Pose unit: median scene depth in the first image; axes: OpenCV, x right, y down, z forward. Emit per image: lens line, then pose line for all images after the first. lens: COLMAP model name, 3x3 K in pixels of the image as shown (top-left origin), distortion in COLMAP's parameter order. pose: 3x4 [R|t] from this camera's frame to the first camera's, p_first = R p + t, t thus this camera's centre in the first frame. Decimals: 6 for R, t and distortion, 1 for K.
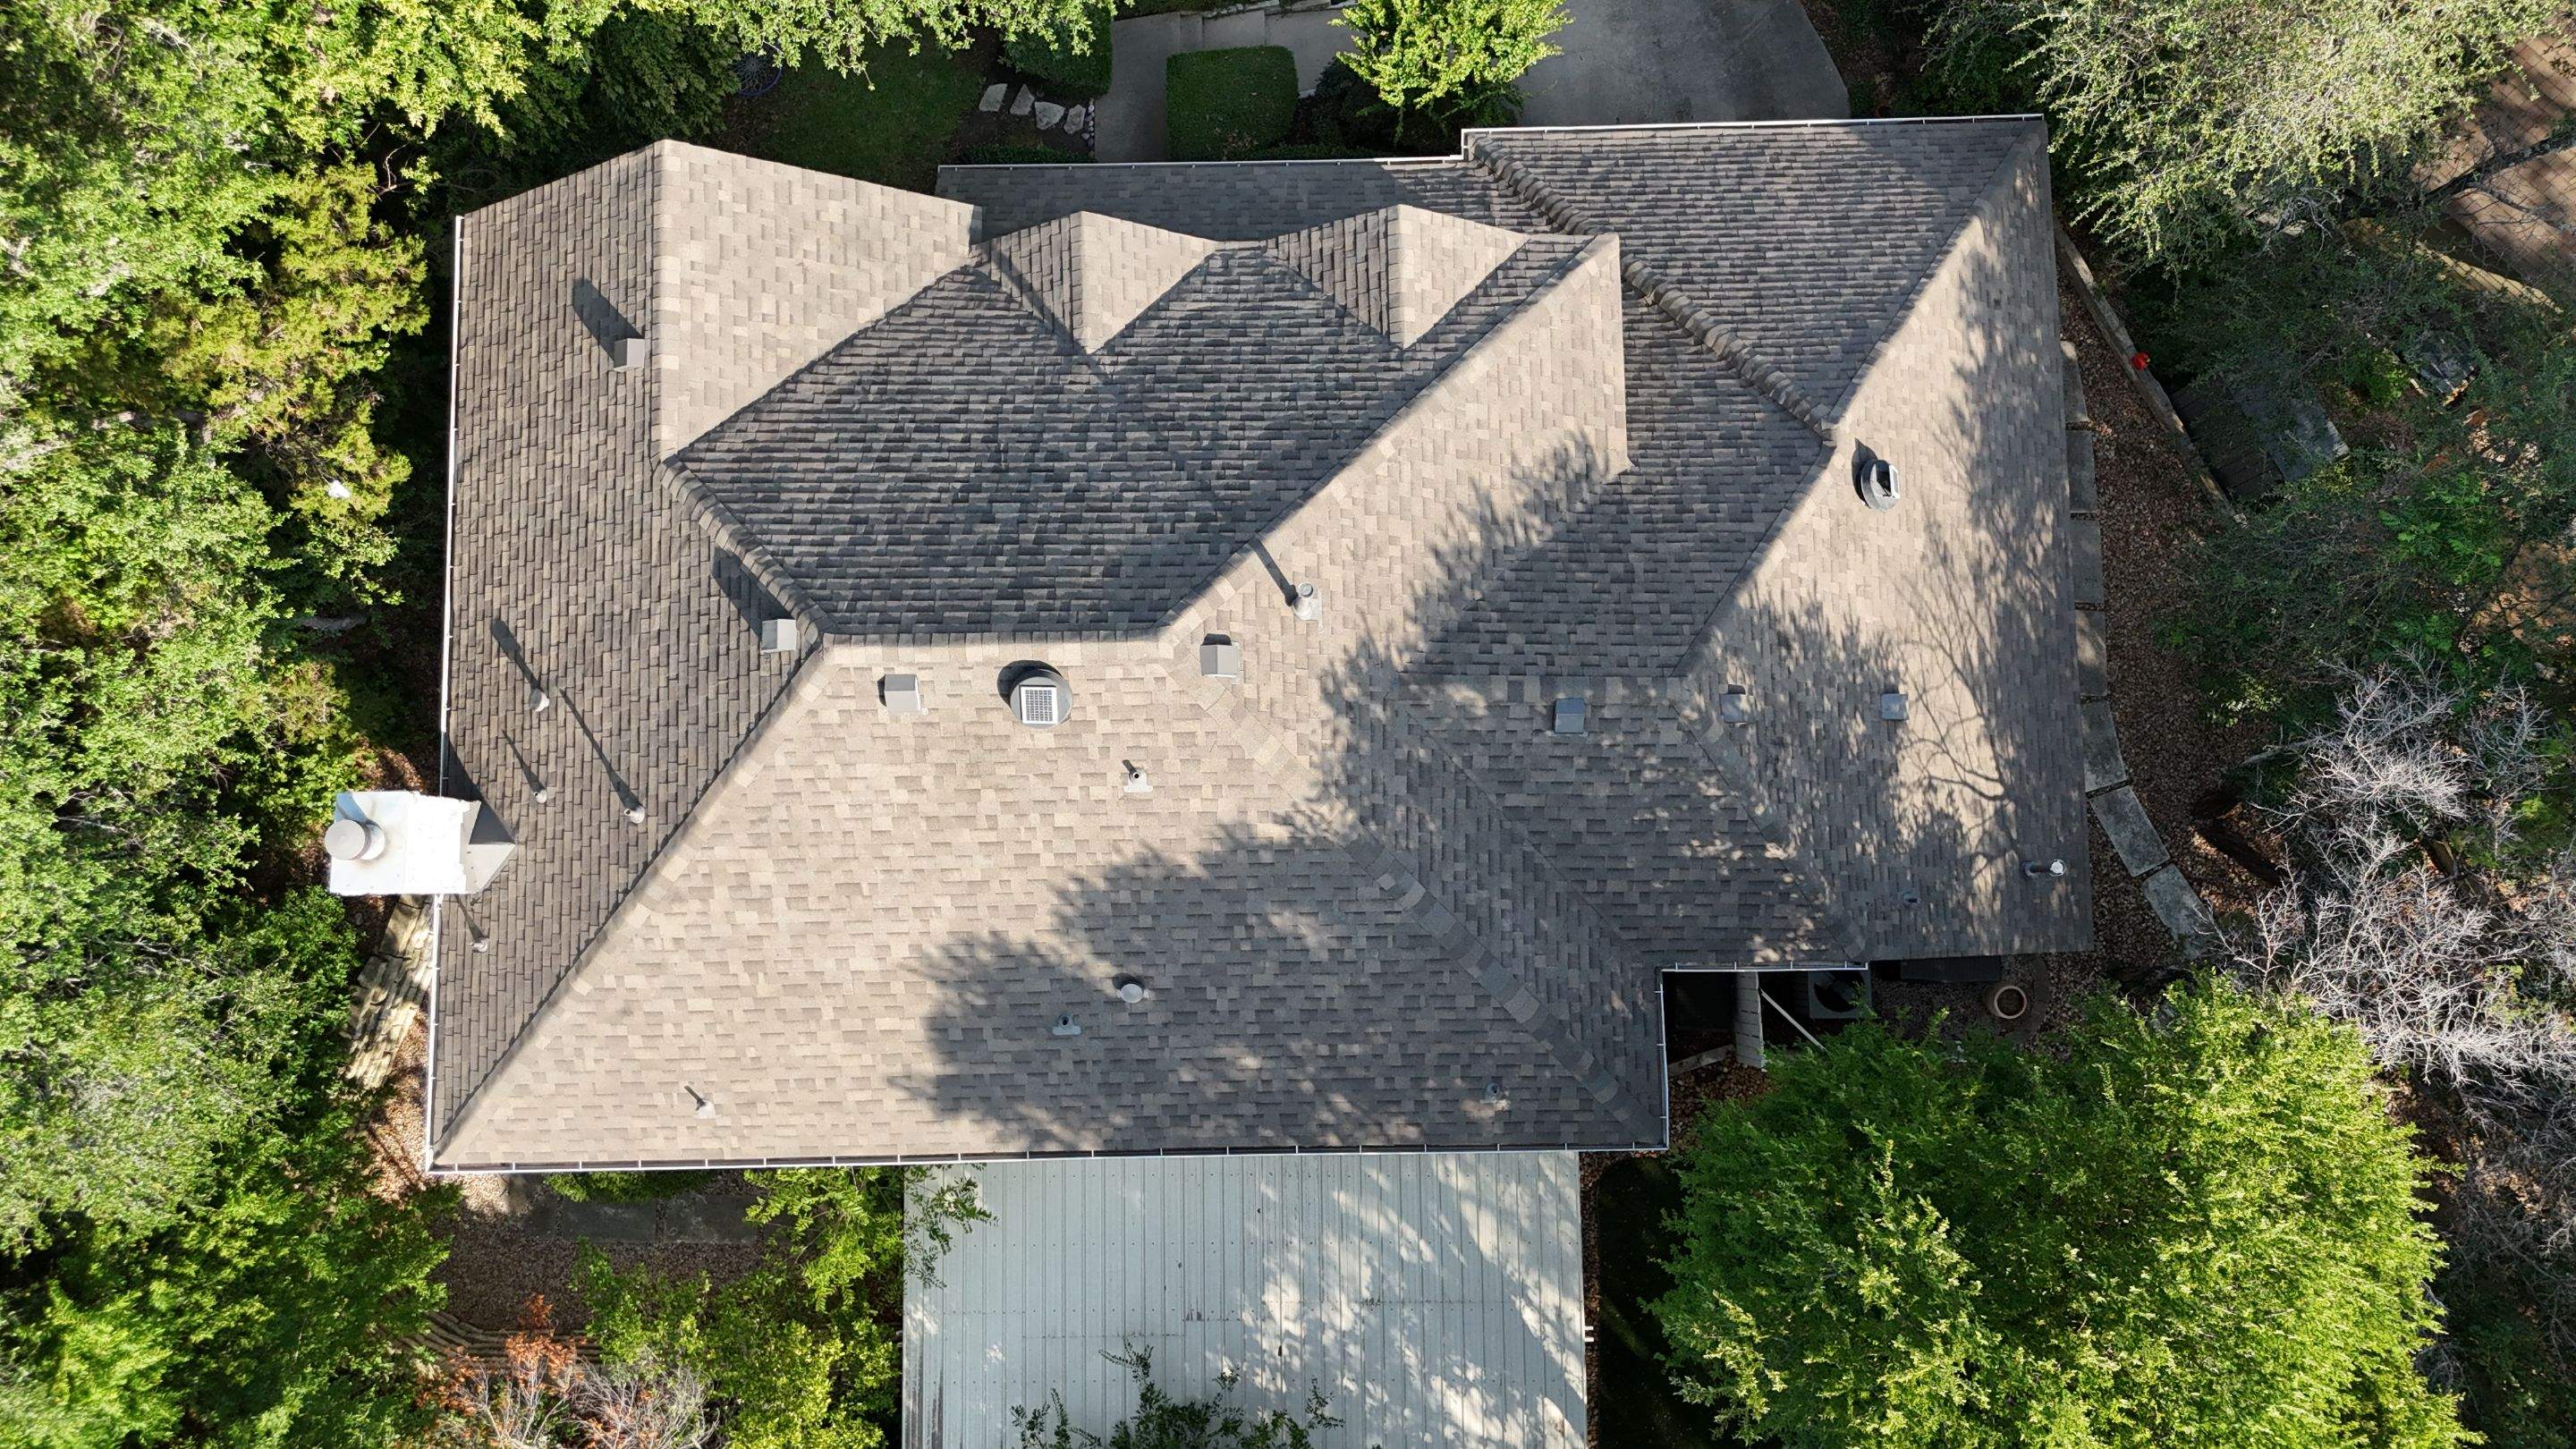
lens RADIAL K [[1905.3, 0, 1300.3], [0, 1905.3, 720.9], [0, 0, 1]] dist [0.066794, -0.062634]
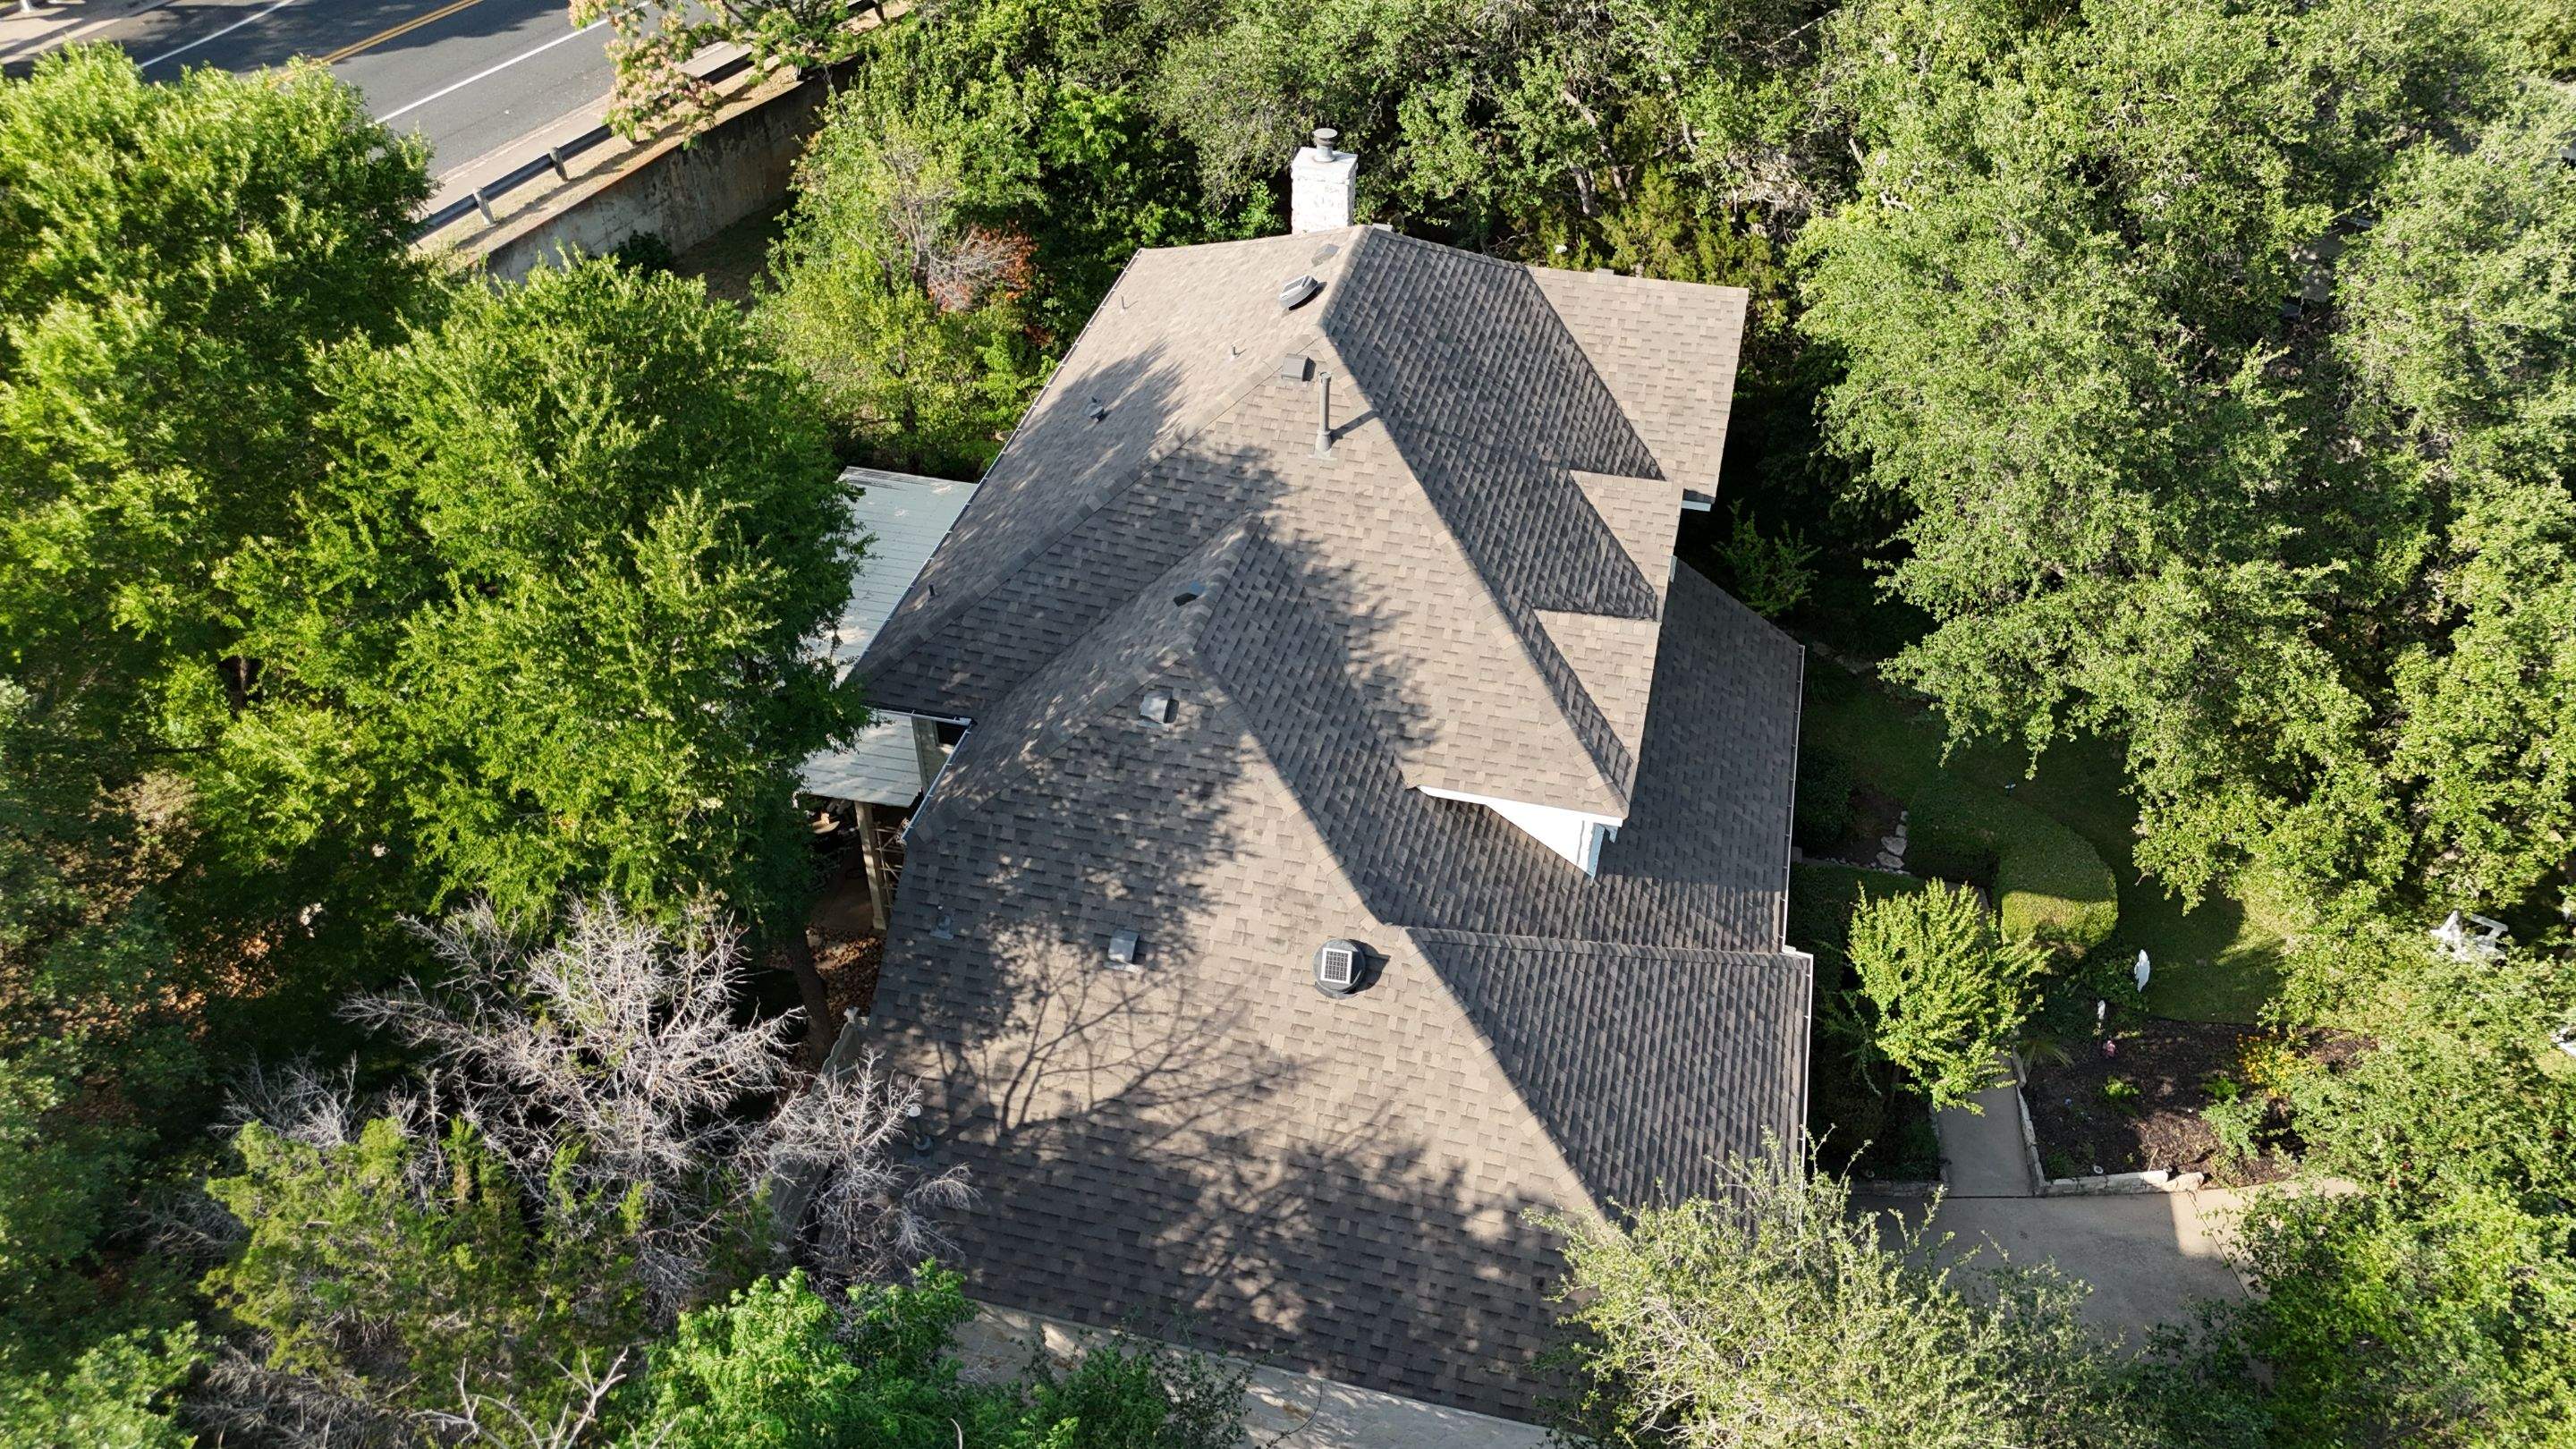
lens RADIAL K [[1905.3, 0, 1284.1], [0, 1905.3, 713.0], [0, 0, 1]] dist [0.066794, -0.062634]
pose [[-0.258604, 0.620114, -0.740664, 1.027587], [-0.960419, -0.082879, 0.265943, -0.372257], [0.103530, 0.780122, 0.617002, 0.309713]]
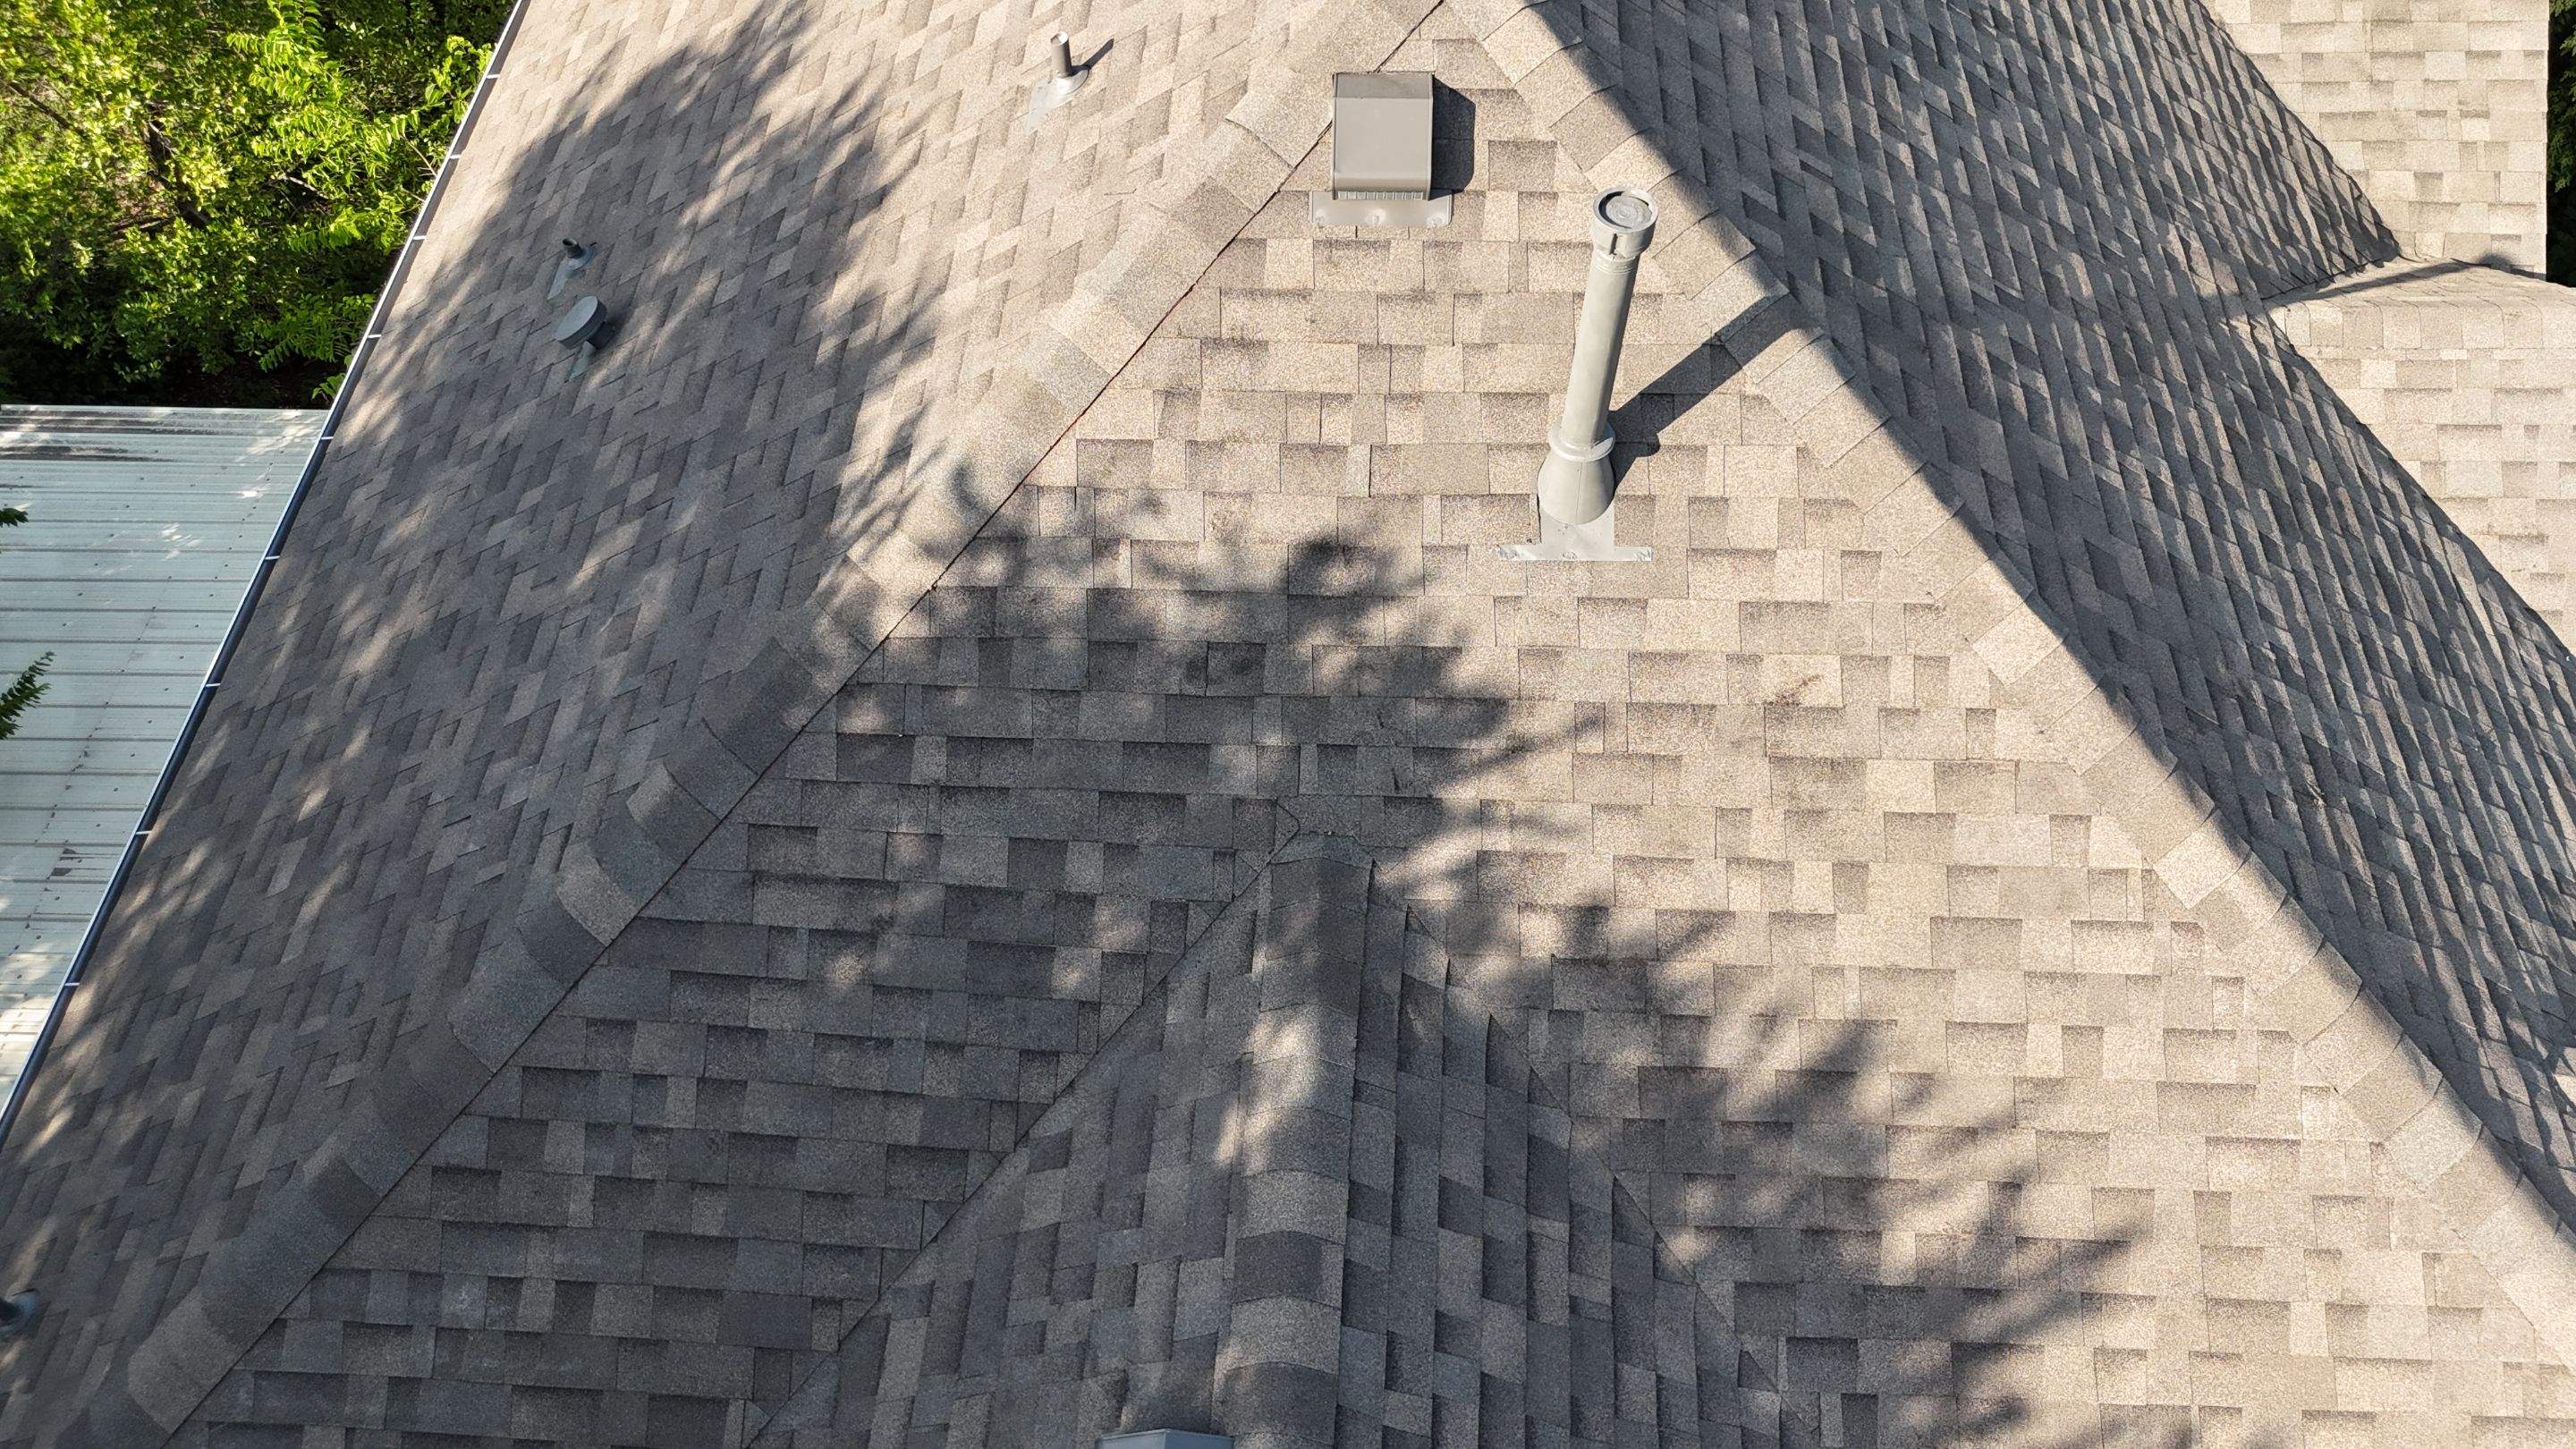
lens RADIAL K [[1905.3, 0, 1291.3], [0, 1905.3, 717.1], [0, 0, 1]] dist [0.066794, -0.062634]
pose [[-0.057730, 0.812868, -0.579580, 0.191412], [-0.990626, 0.025353, 0.134232, -0.050368], [0.123807, 0.581896, 0.803784, 0.728434]]
